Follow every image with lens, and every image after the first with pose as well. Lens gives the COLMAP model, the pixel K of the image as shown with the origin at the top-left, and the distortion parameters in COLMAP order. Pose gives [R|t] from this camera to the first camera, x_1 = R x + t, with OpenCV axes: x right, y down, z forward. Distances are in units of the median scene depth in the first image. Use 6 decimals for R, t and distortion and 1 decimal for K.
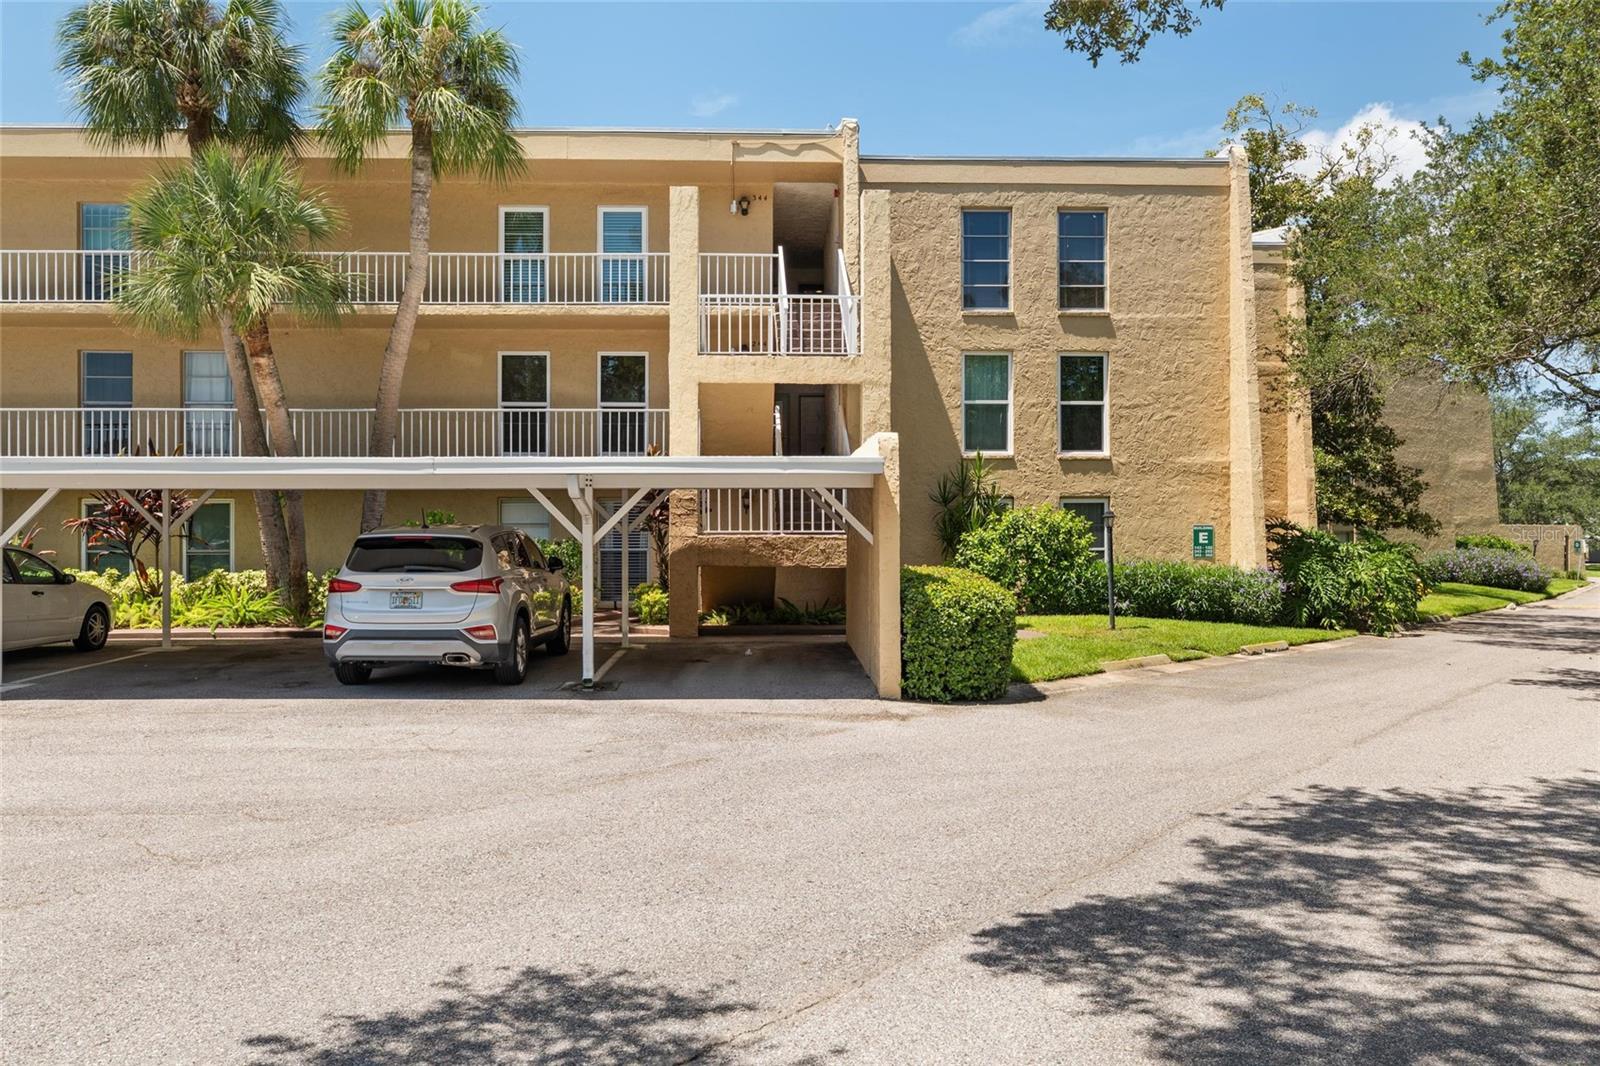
lens RADIAL K [[1228.0, 0, 803.1], [0, 1228.0, 533.0], [0, 0, 1]] dist [-0.003385, -0.000572]
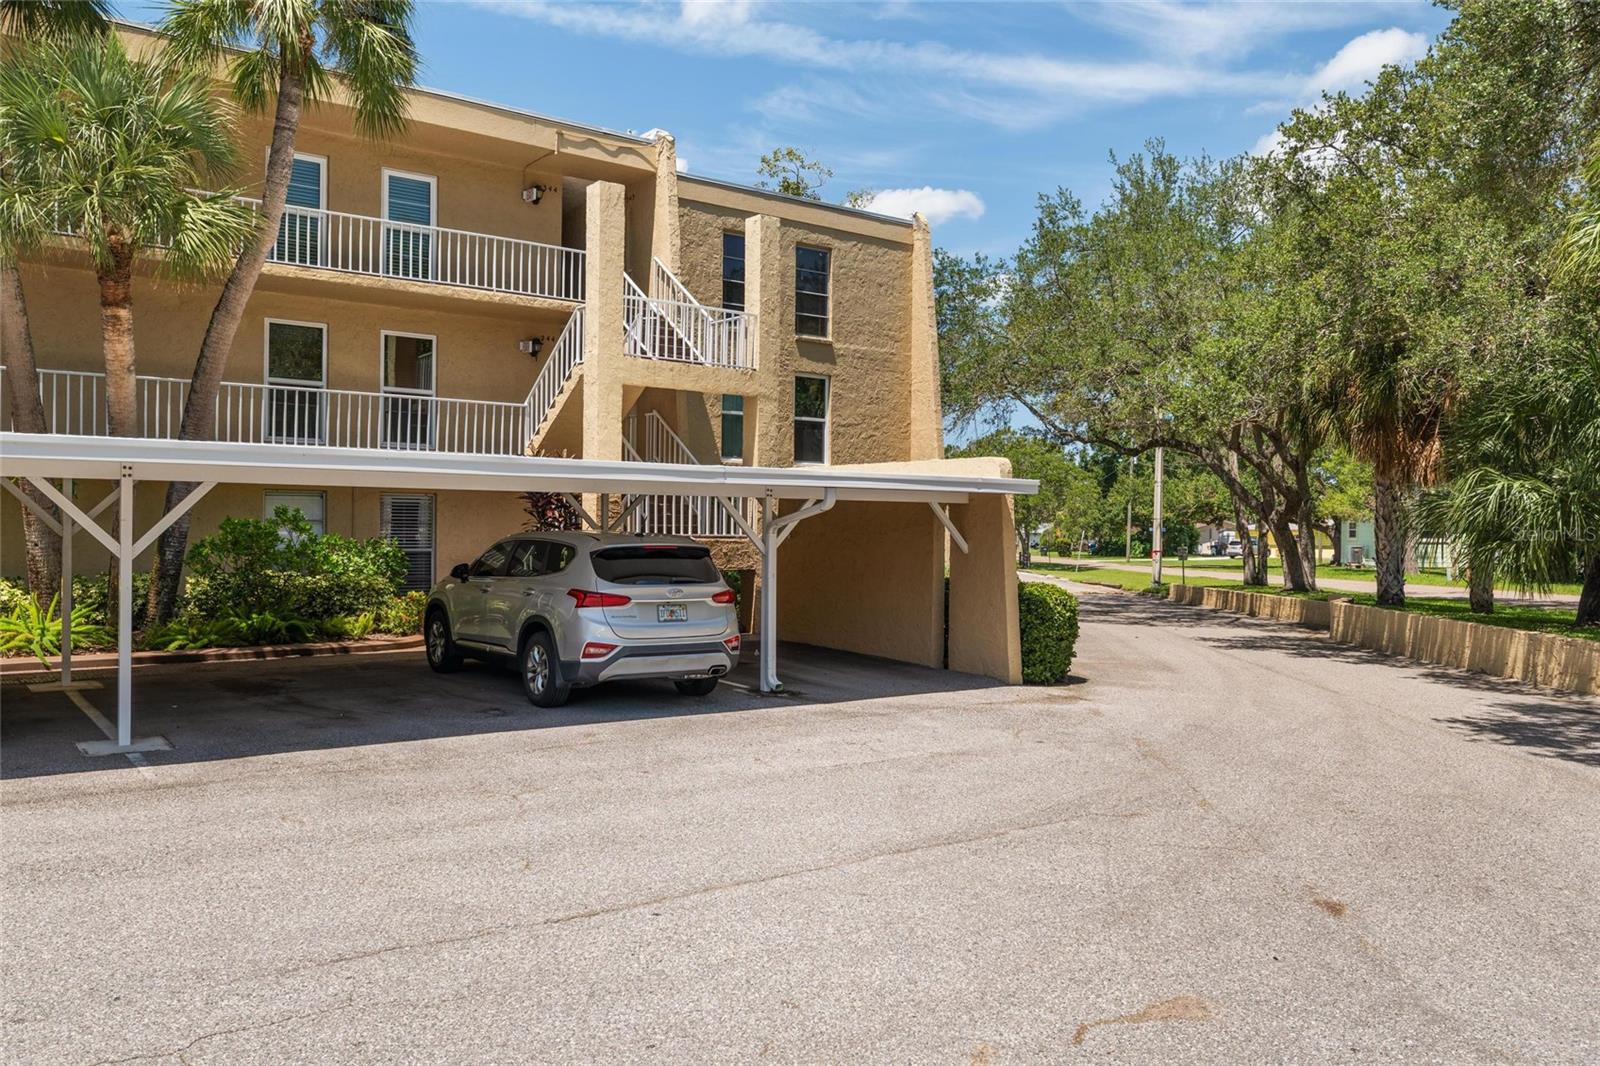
lens RADIAL K [[1228.0, 0, 803.1], [0, 1228.0, 533.0], [0, 0, 1]] dist [-0.003385, -0.000572]
pose [[0.816438, 0.008352, 0.577373, -0.432579], [-0.013660, 0.999895, 0.004852, -0.007507], [-0.577271, -0.011848, 0.816466, 0.086532]]
